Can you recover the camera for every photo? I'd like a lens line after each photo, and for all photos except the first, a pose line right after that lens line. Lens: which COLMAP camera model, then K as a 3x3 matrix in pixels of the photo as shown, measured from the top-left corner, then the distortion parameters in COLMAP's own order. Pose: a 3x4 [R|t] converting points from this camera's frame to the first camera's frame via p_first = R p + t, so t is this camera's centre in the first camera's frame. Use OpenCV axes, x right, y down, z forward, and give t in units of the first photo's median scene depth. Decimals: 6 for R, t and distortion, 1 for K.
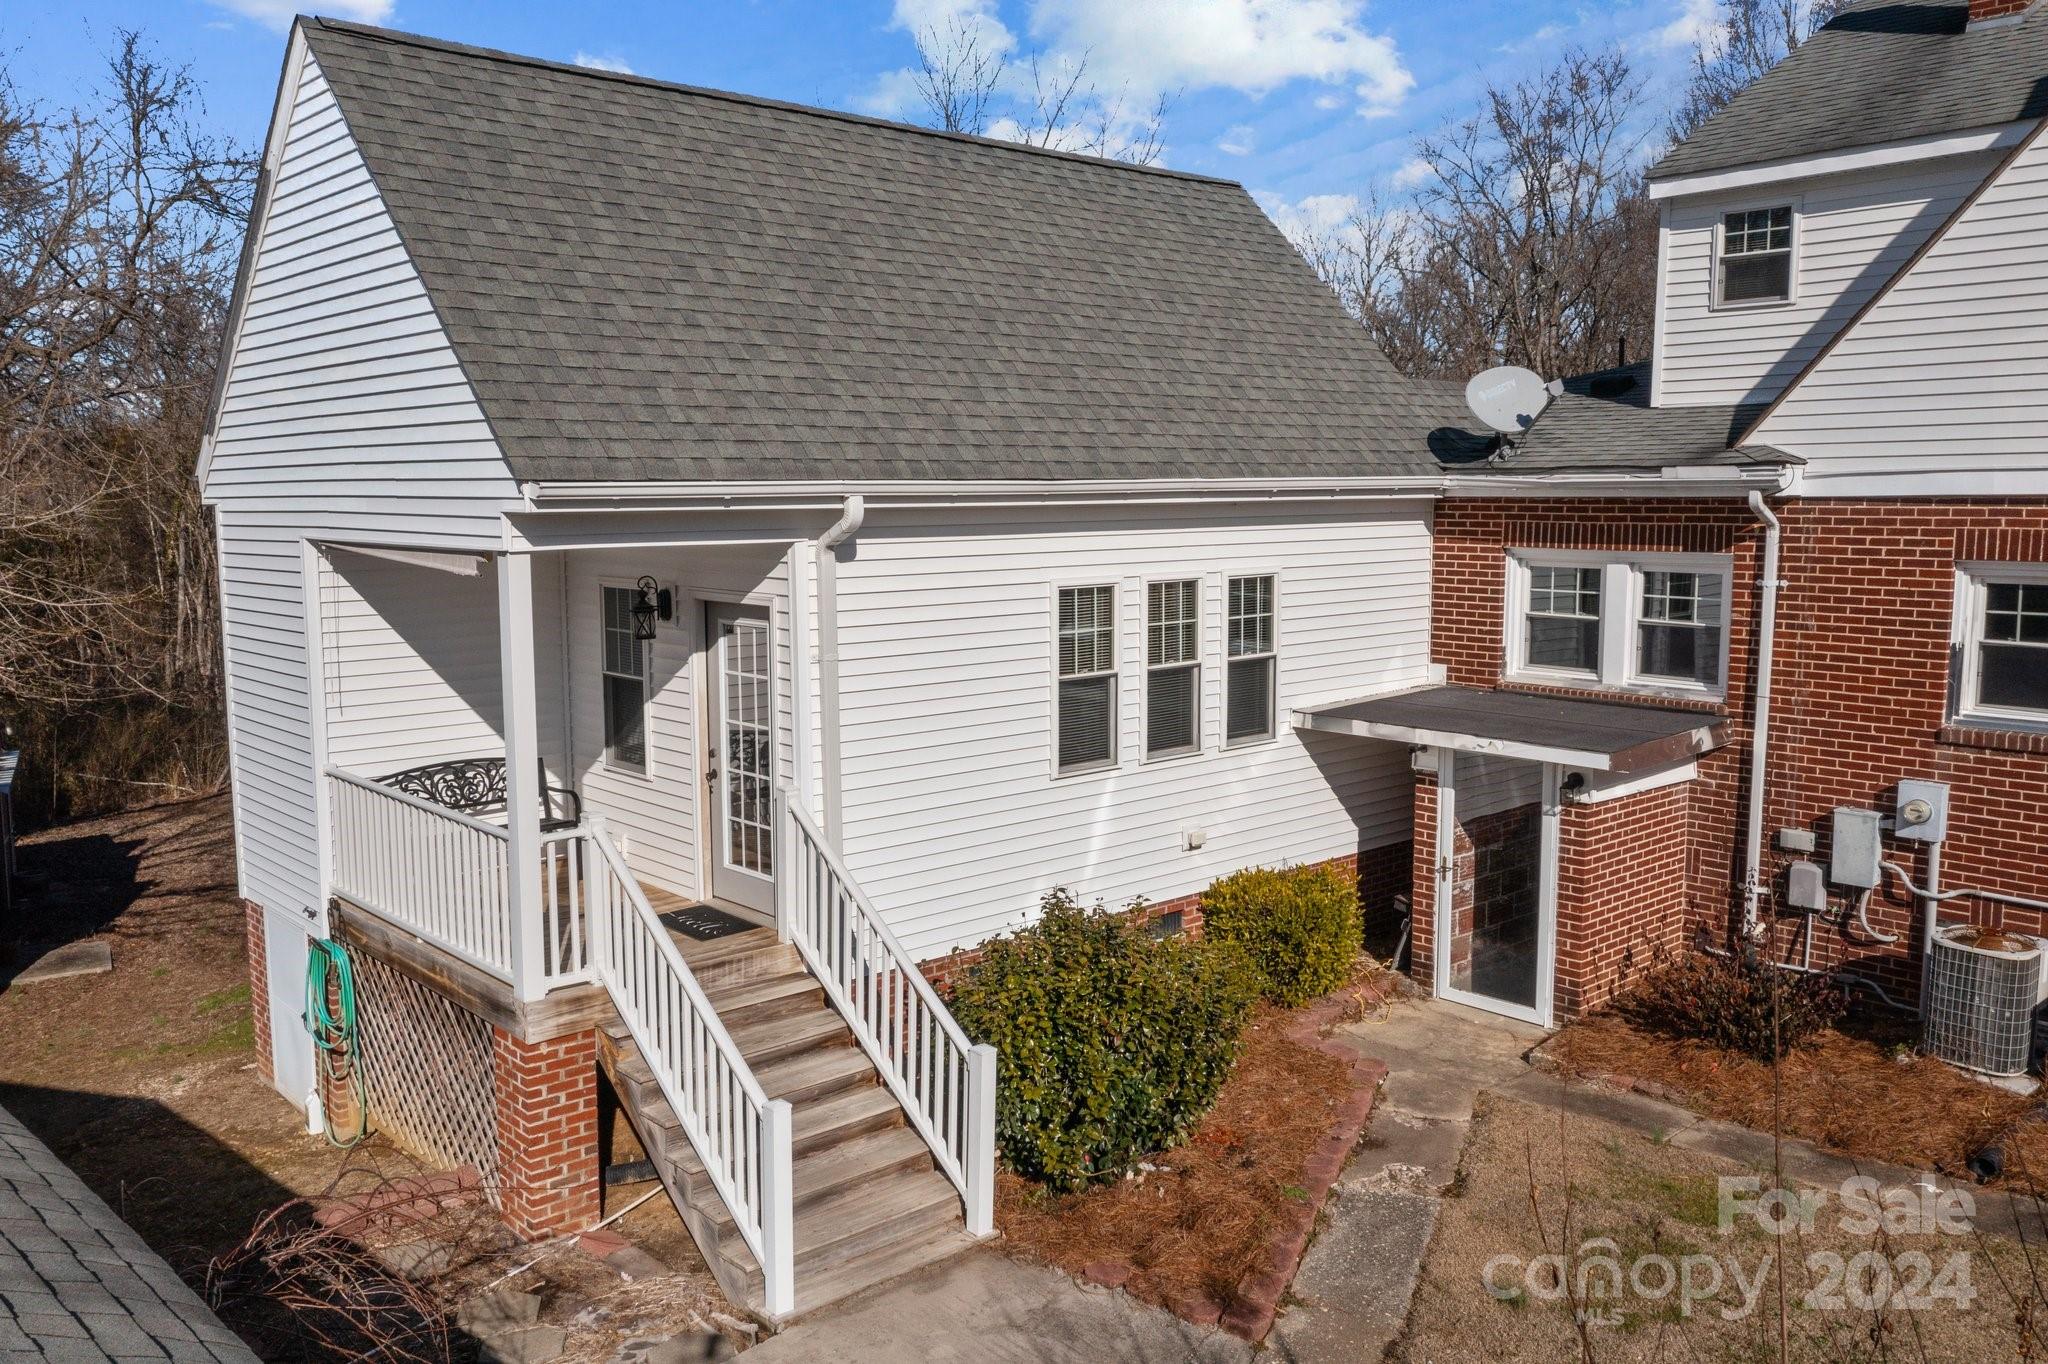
lens RADIAL K [[1635.1, 0, 1024.0], [0, 1635.1, 682.0], [0, 0, 1]] dist [0.000658, 0.002999]
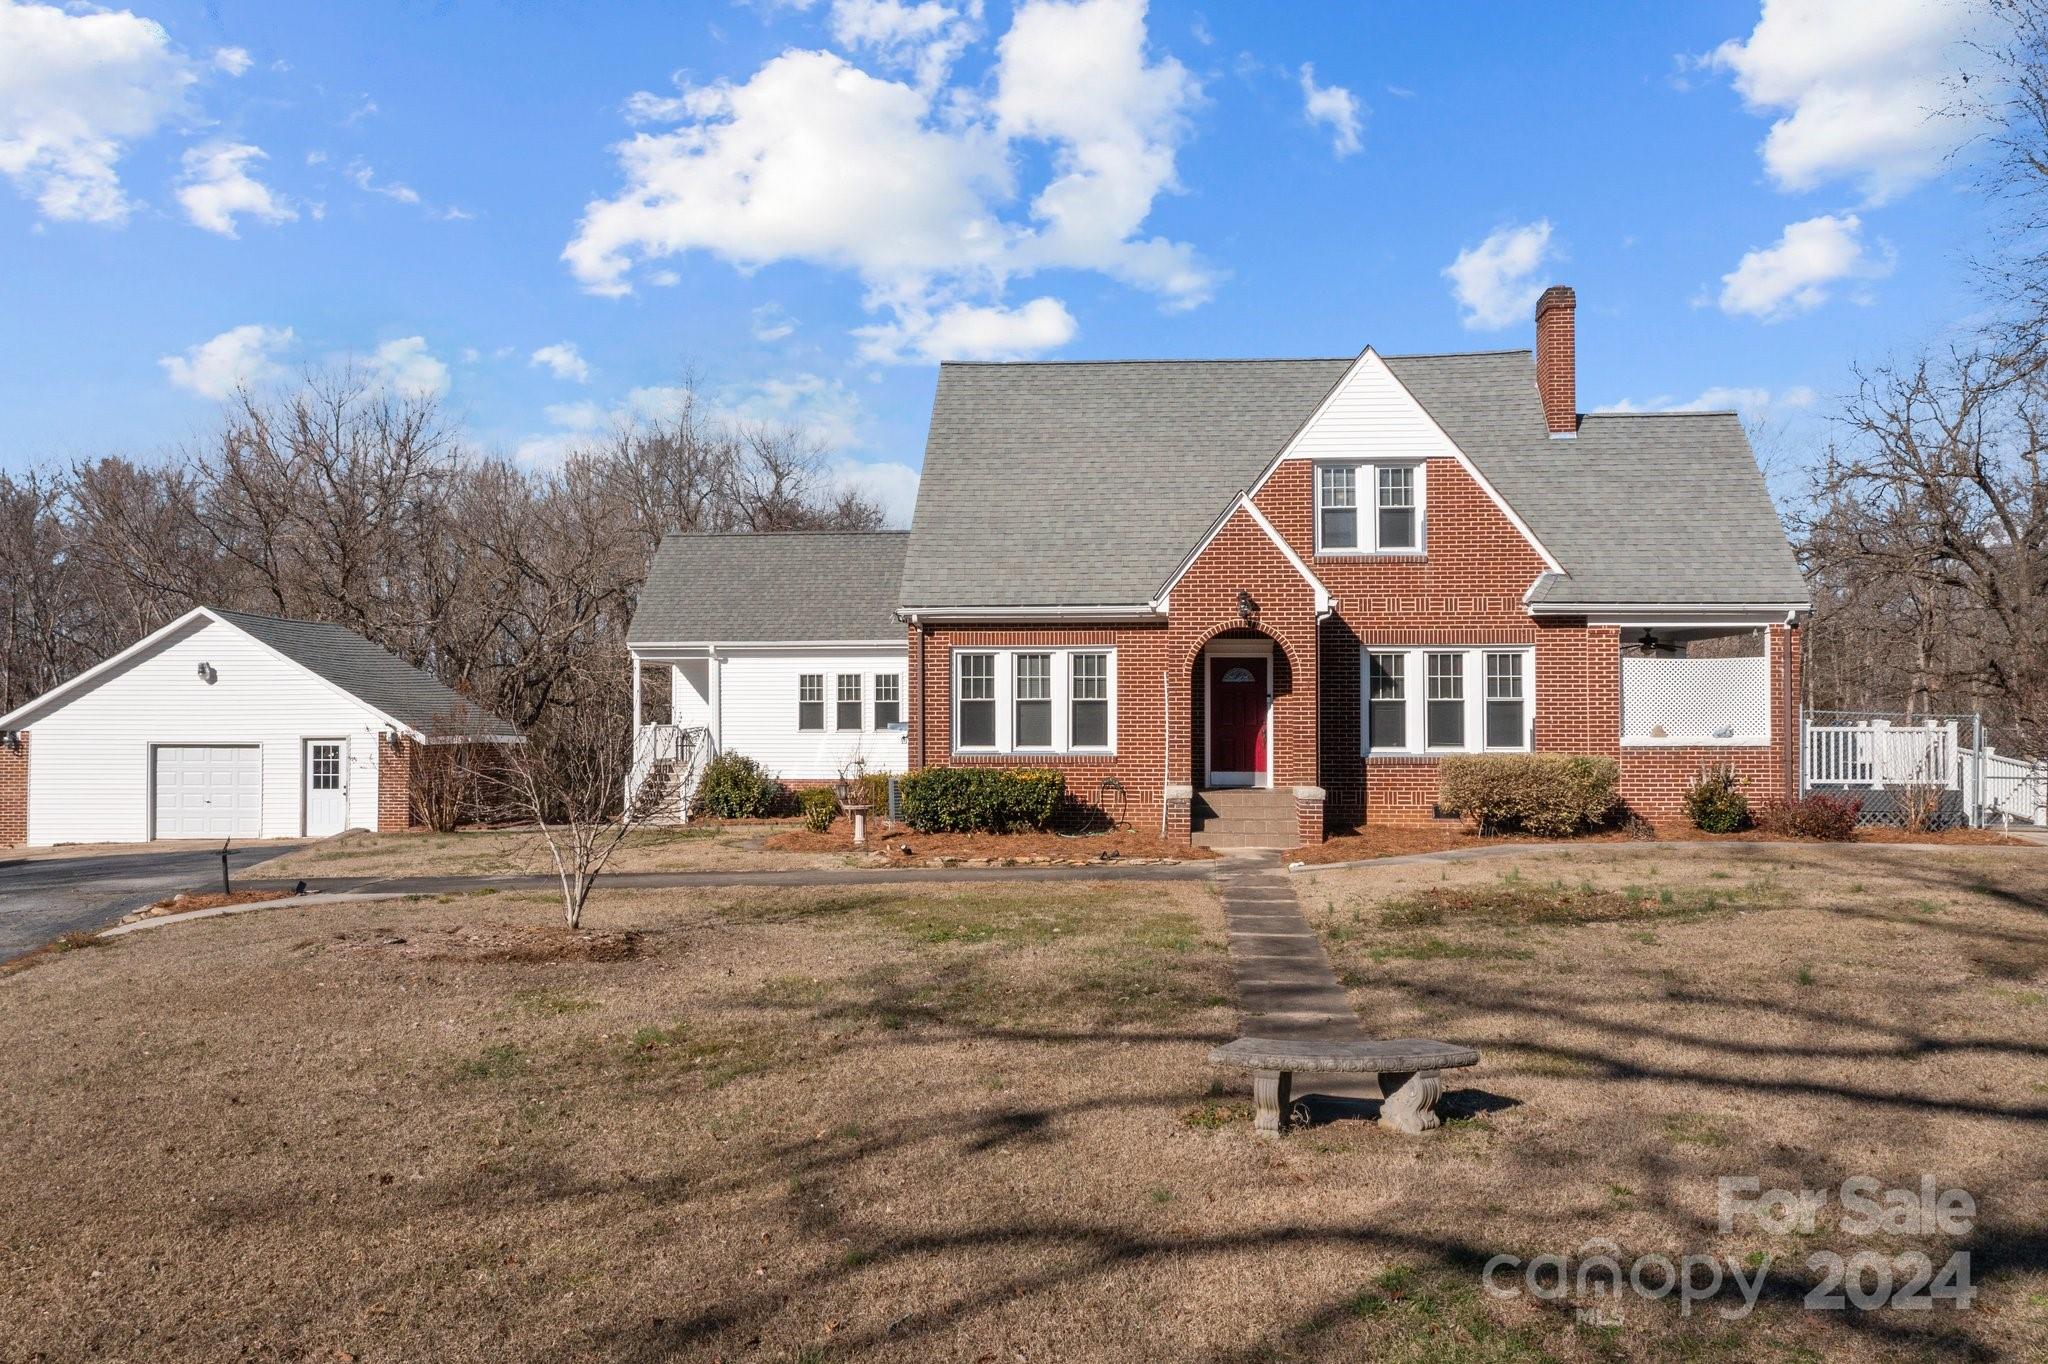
lens RADIAL K [[1635.1, 0, 1024.0], [0, 1635.1, 682.0], [0, 0, 1]] dist [0.000658, 0.002999]
pose [[0.677942, -0.010661, -0.735038, 2.659240], [-0.091978, 0.990807, -0.099205, 0.236587], [0.729338, 0.134862, 0.670729, -0.868007]]
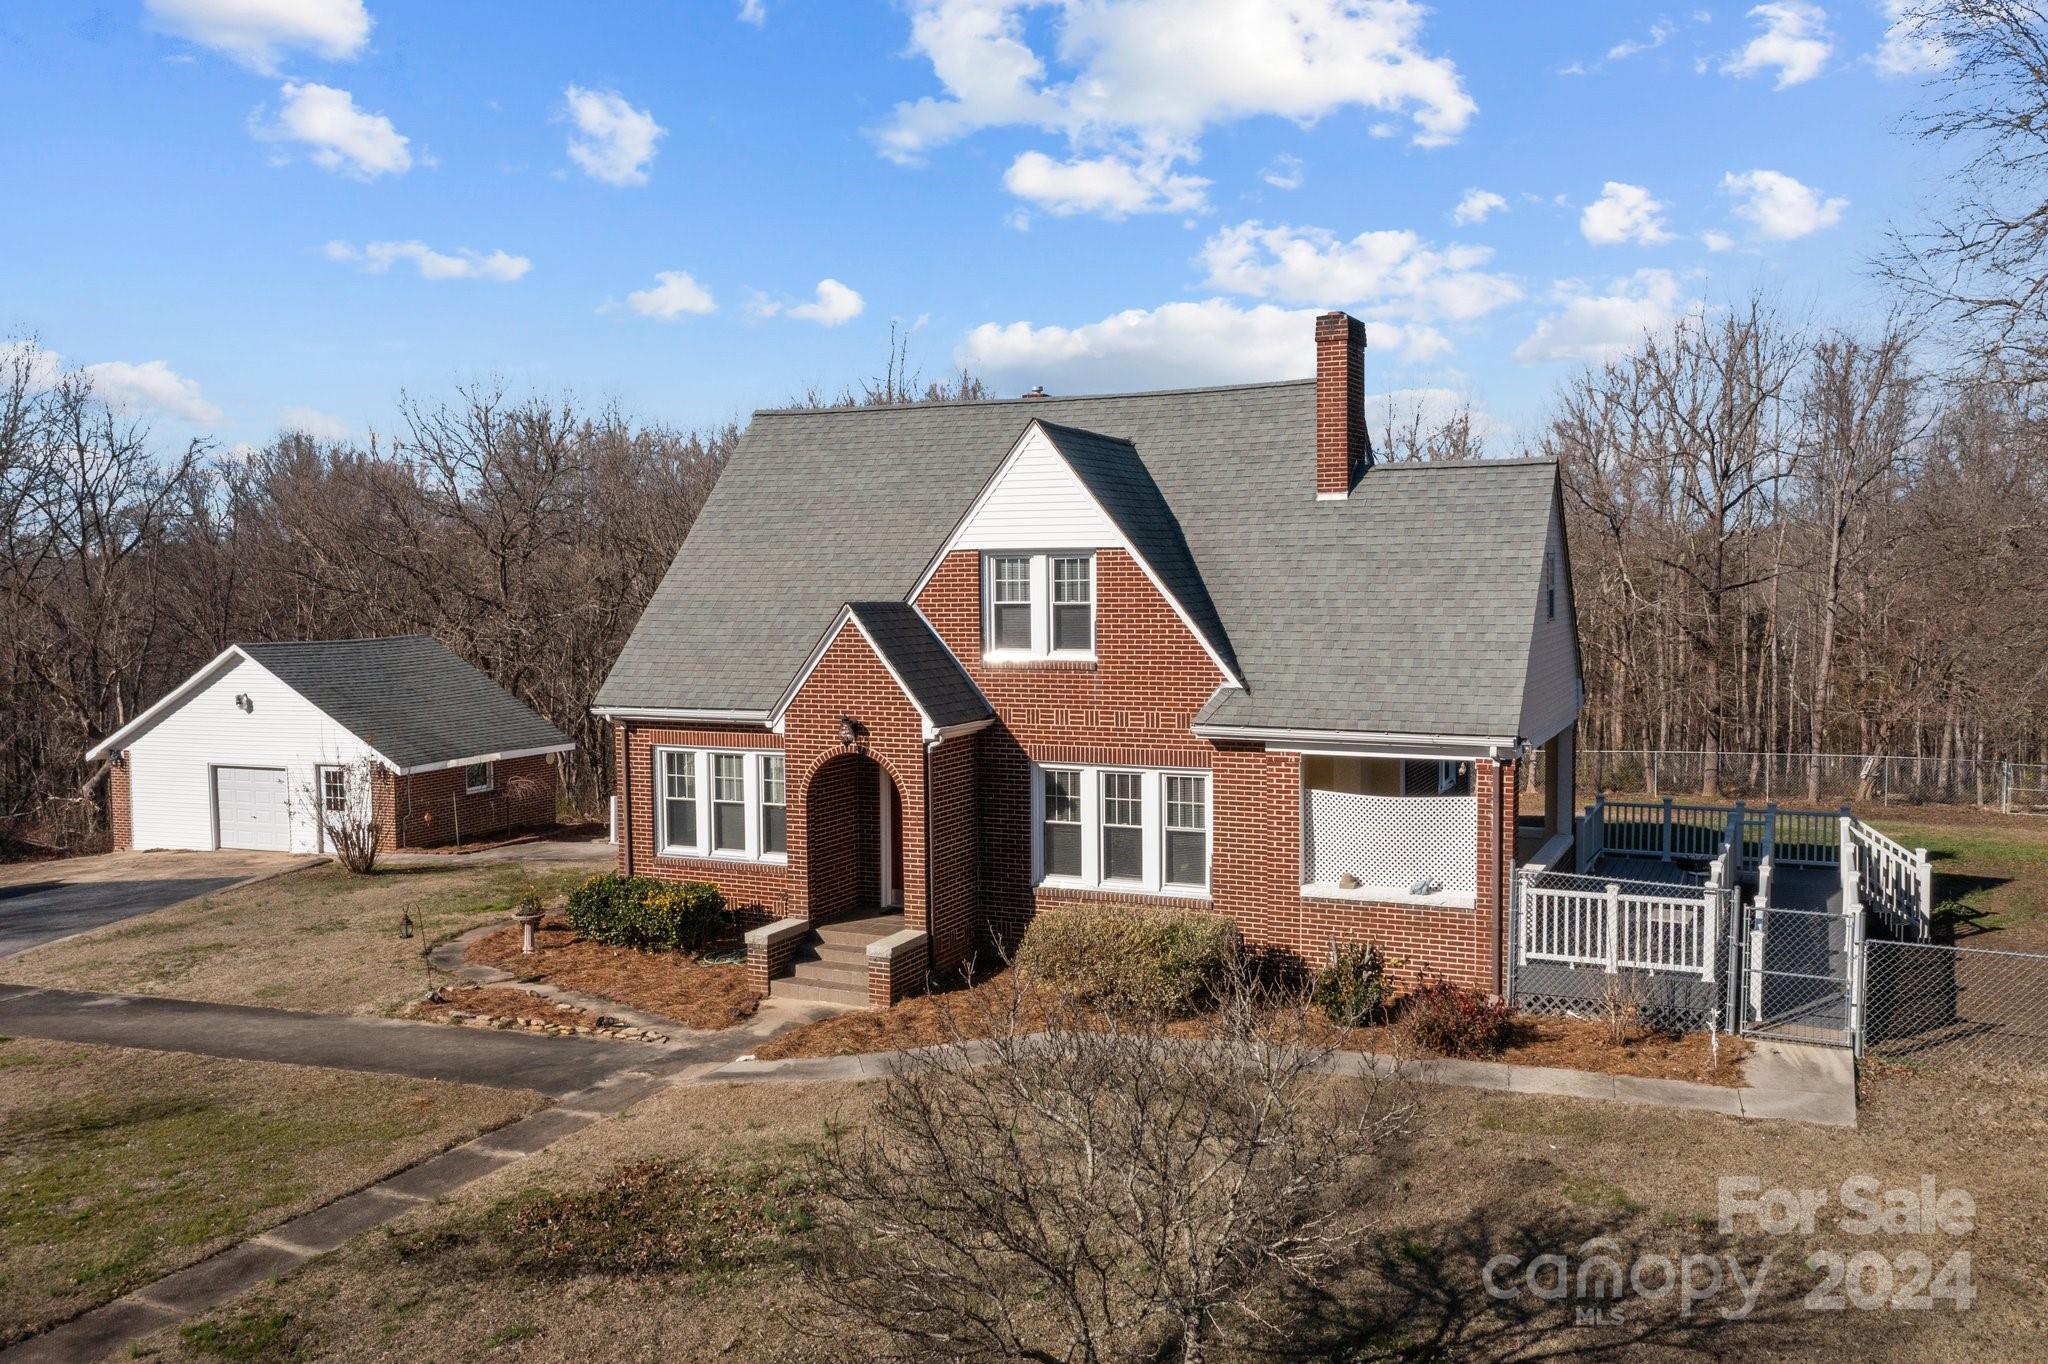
lens RADIAL K [[1635.1, 0, 1024.0], [0, 1635.1, 682.0], [0, 0, 1]] dist [0.000658, 0.002999]
pose [[0.392381, 0.060444, -0.917815, 3.119145], [-0.102818, 0.994467, 0.021536, -0.197840], [0.914038, 0.085918, 0.396425, 0.122924]]
